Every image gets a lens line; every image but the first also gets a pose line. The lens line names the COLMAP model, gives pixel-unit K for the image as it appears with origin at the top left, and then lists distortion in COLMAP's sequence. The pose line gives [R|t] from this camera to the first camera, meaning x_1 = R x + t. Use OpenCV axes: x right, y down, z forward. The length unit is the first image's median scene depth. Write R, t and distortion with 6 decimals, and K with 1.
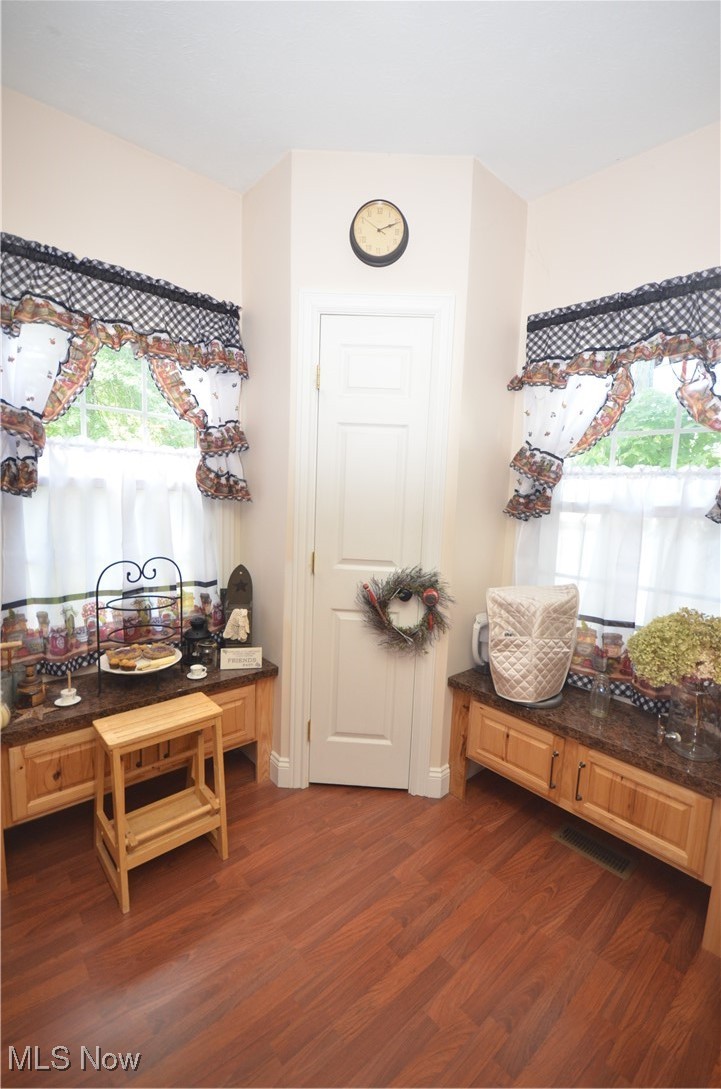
lens RADIAL K [[476.4, 0, 376.9], [0, 476.4, 548.3], [0, 0, 1]] dist [-0.002254, -0.000533]
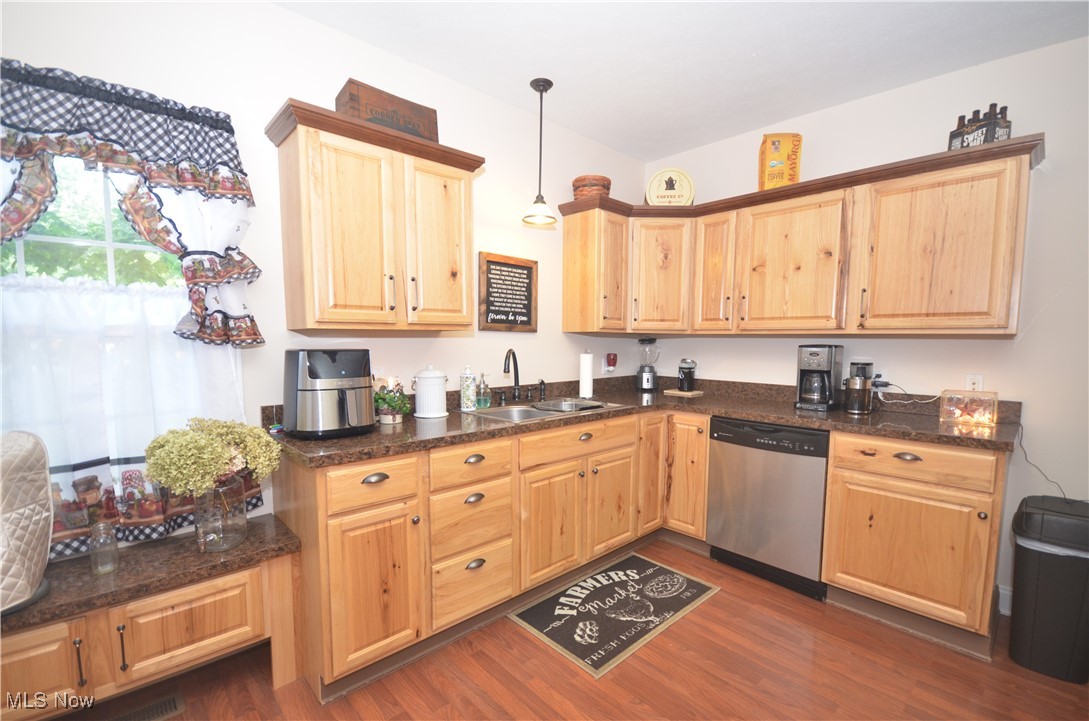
lens RADIAL K [[470.5, 0, 543.7], [0, 470.5, 382.8], [0, 0, 1]] dist [0.000422, -0.008963]
pose [[0.001983, -0.128667, 0.991686, -0.298867], [0.123026, 0.984186, 0.127448, 0.008487], [-0.992401, 0.121751, 0.017781, 0.159154]]
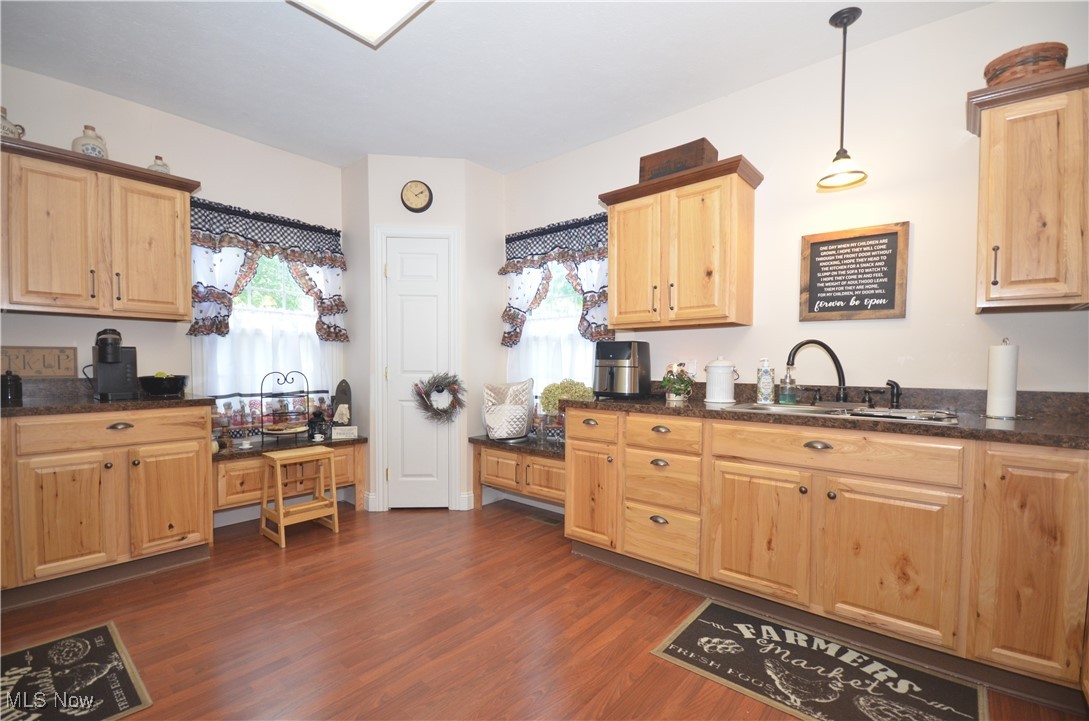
lens RADIAL K [[476.4, 0, 542.3], [0, 476.4, 379.6], [0, 0, 1]] dist [-0.002254, -0.000533]
pose [[0.992609, -0.040692, 0.114330, 0.245168], [0.050461, 0.995197, -0.083889, 0.239315], [-0.110368, 0.089038, 0.989895, -0.833282]]
